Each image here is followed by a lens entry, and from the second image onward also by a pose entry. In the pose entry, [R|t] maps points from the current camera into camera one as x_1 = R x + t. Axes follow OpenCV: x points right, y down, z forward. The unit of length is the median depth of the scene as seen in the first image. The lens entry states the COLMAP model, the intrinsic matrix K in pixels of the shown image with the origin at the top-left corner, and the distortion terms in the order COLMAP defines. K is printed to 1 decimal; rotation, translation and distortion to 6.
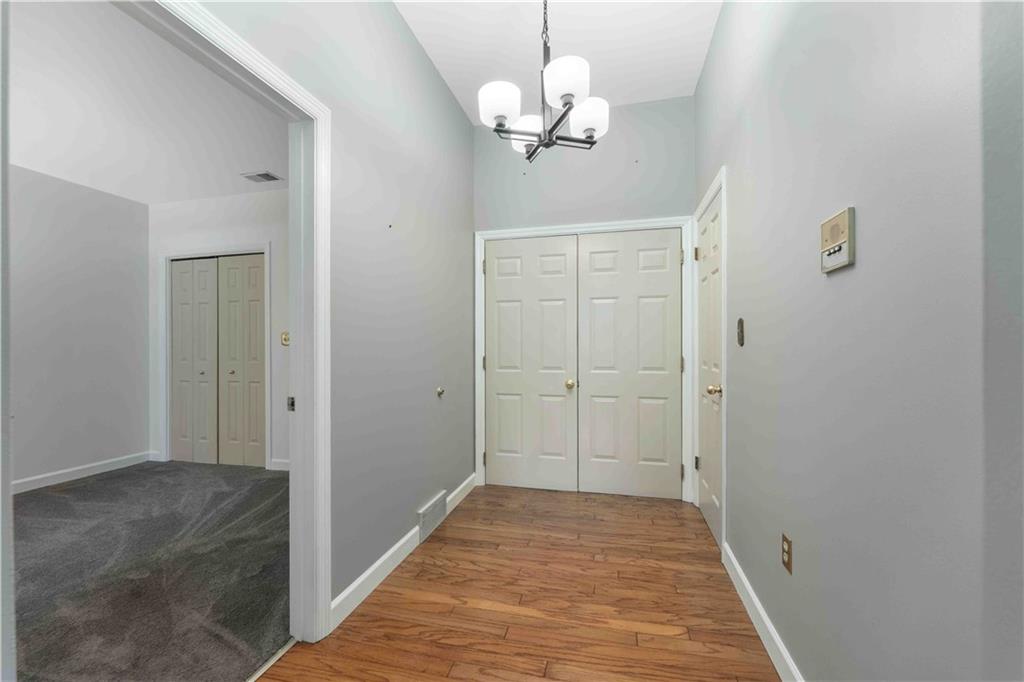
lens RADIAL K [[418.3, 0, 507.8], [0, 418.3, 345.8], [0, 0, 1]] dist [-0.002662, -0.000167]
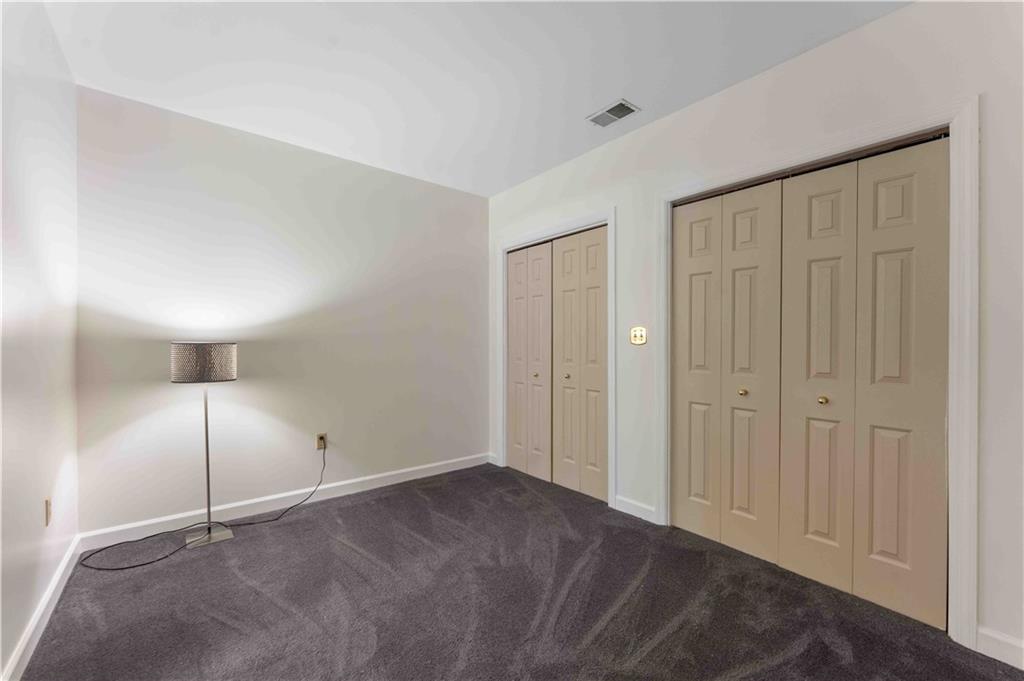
lens RADIAL K [[411.8, 0, 512.0], [0, 411.8, 340.5], [0, 0, 1]] dist [0.000005, 0.000058]
pose [[0.808153, -0.002237, -0.588969, -0.304671], [0.000804, 0.999996, -0.002695, -0.007072], [0.588972, 0.001705, 0.808151, 0.312671]]
